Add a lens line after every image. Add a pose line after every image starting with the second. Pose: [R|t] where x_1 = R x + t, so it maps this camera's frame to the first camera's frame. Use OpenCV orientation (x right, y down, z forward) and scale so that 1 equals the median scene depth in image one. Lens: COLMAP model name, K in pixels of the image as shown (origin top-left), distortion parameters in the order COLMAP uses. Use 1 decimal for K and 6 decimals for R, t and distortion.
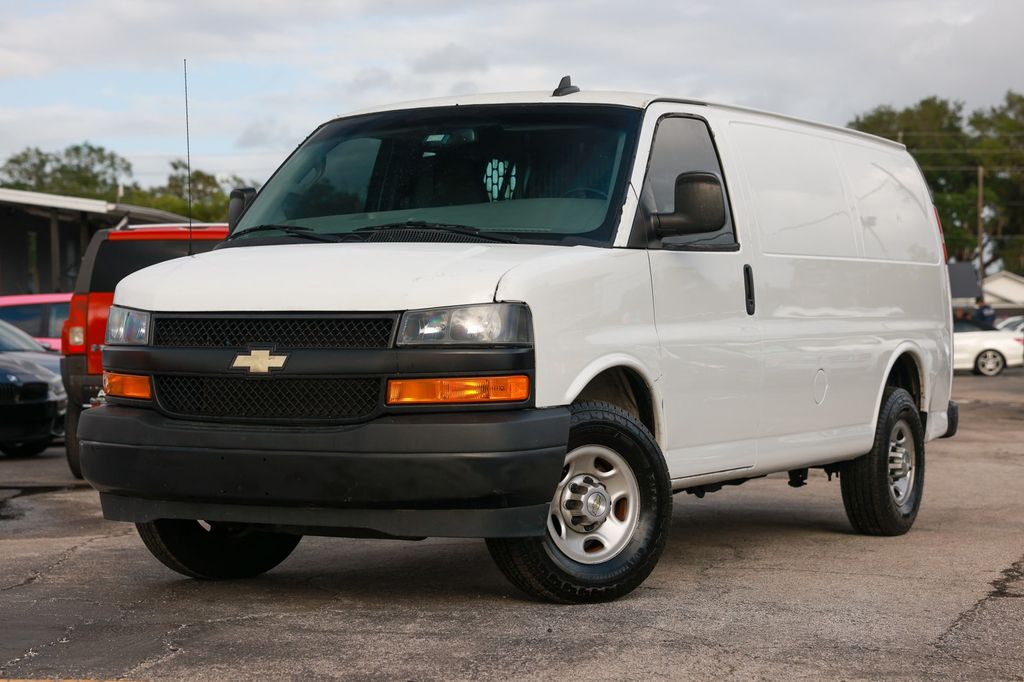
lens RADIAL K [[2203.1, 0, 506.0], [0, 2203.1, 335.0], [0, 0, 1]] dist [0.217972, 0.000000]
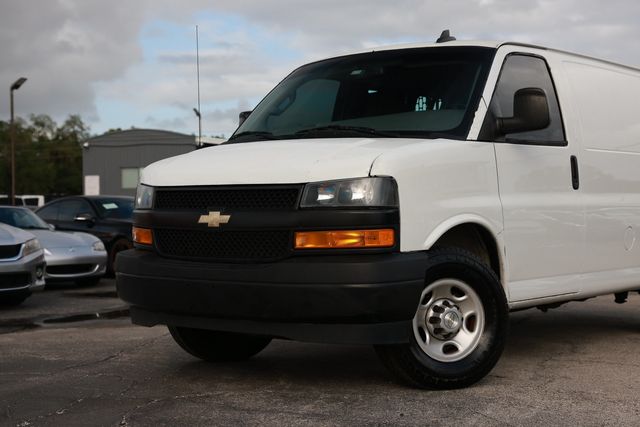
lens RADIAL K [[1062.6, 0, 319.8], [0, 1062.6, 210.1], [0, 0, 1]] dist [0.074204, 0.000000]
pose [[0.984563, -0.001718, -0.175022, 0.074597], [0.000819, 0.999986, -0.005211, 0.008980], [0.175029, 0.004987, 0.984551, 0.298191]]
